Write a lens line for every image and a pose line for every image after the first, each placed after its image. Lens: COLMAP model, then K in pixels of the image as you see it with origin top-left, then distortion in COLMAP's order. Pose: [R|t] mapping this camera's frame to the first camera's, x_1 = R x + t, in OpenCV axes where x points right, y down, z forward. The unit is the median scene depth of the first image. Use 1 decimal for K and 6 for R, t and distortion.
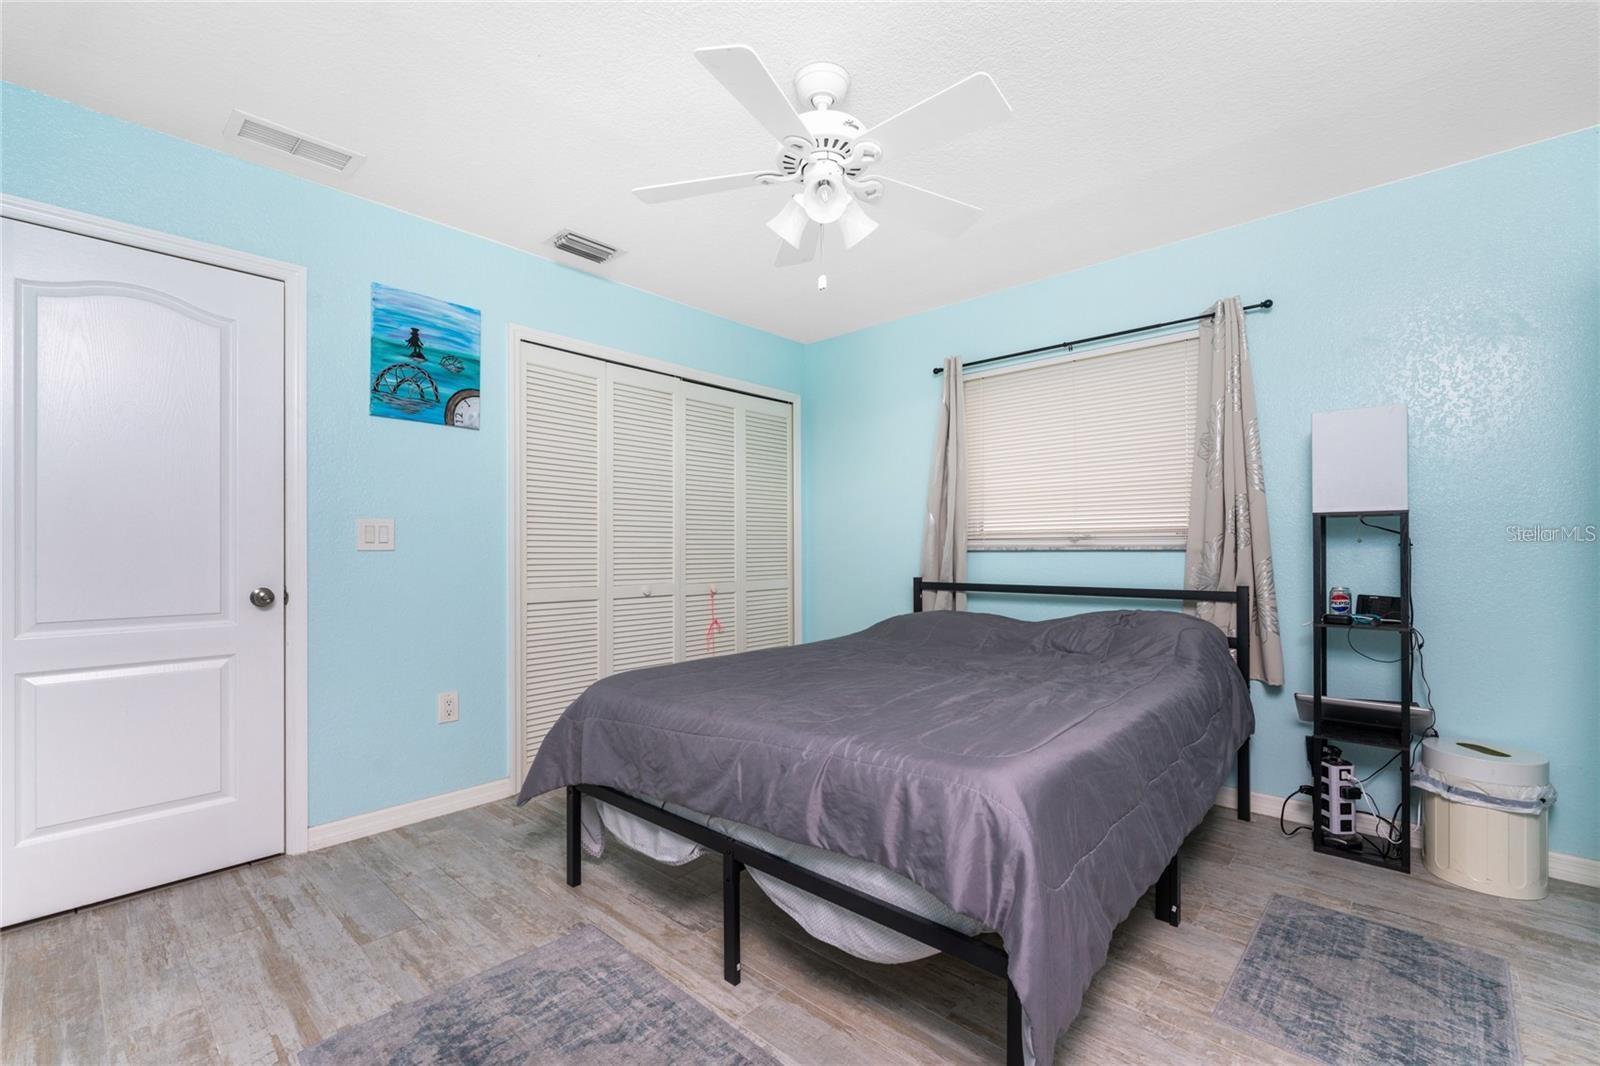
lens RADIAL K [[678.5, 0, 796.0], [0, 678.5, 554.1], [0, 0, 1]] dist [-0.012119, -0.000060]
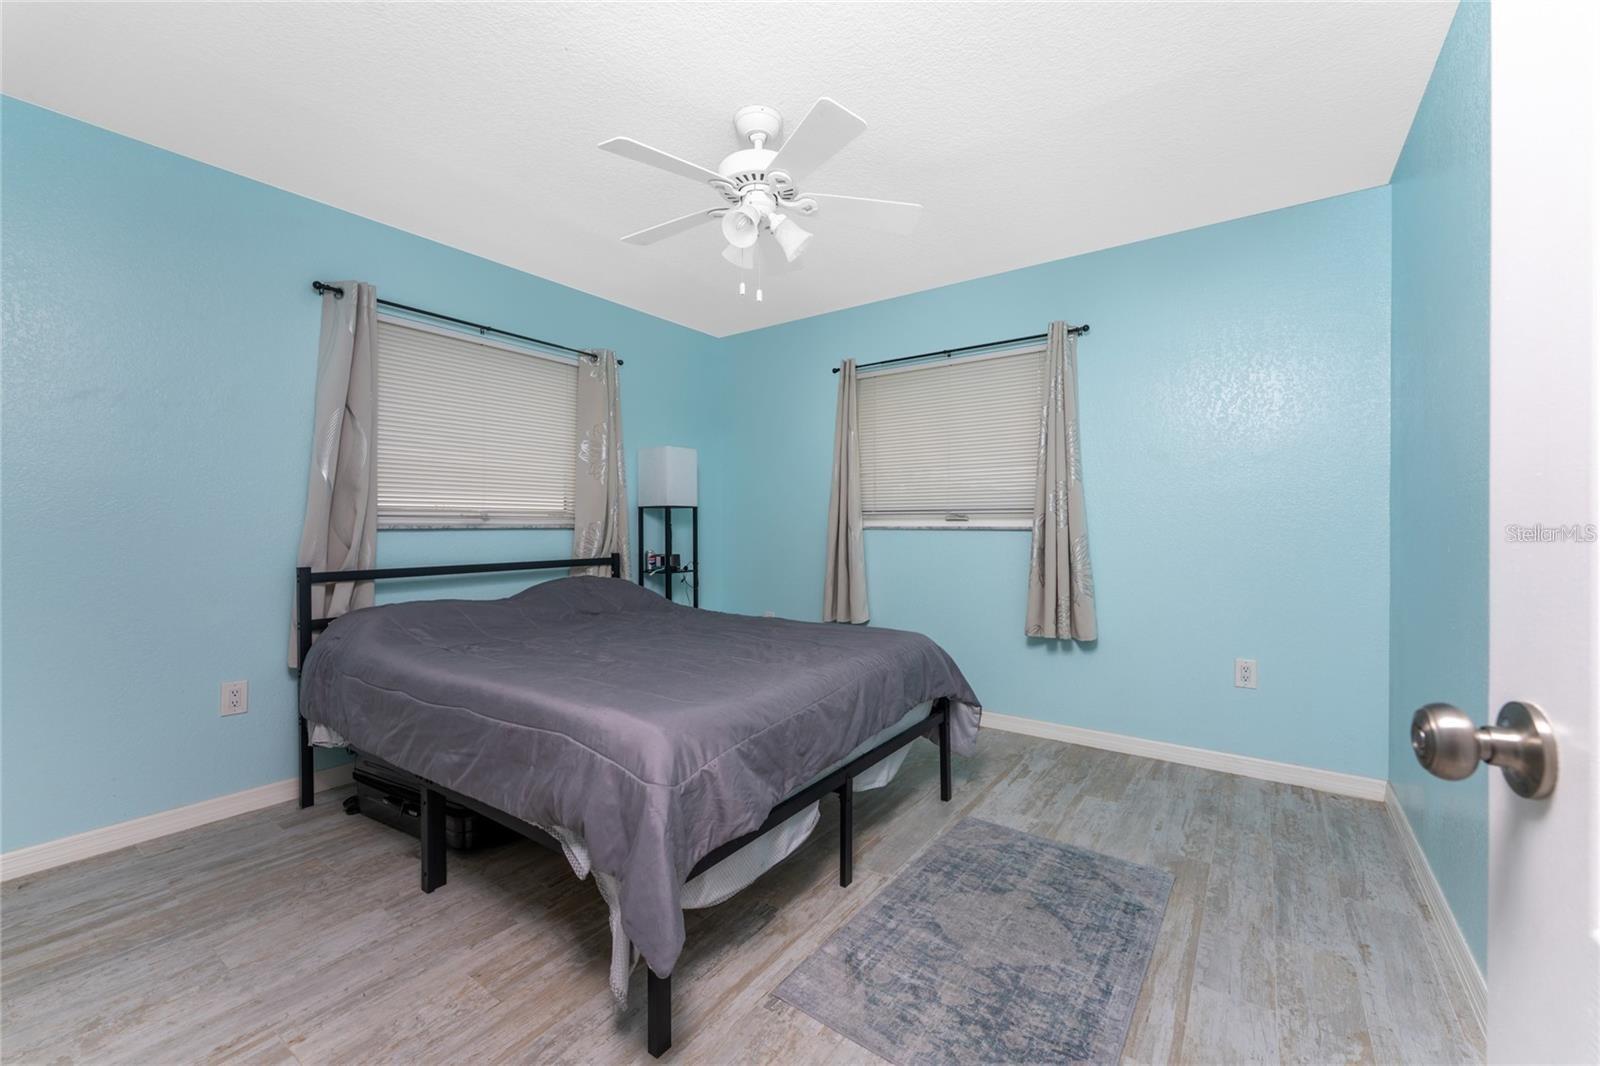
lens RADIAL K [[648.0, 0, 829.1], [0, 648.0, 532.2], [0, 0, 1]] dist [0.001751, 0.000129]
pose [[-0.148434, -0.006768, 0.988899, -0.933580], [0.007381, 0.999941, 0.007951, -0.006003], [-0.988895, 0.008479, -0.148376, 0.905236]]
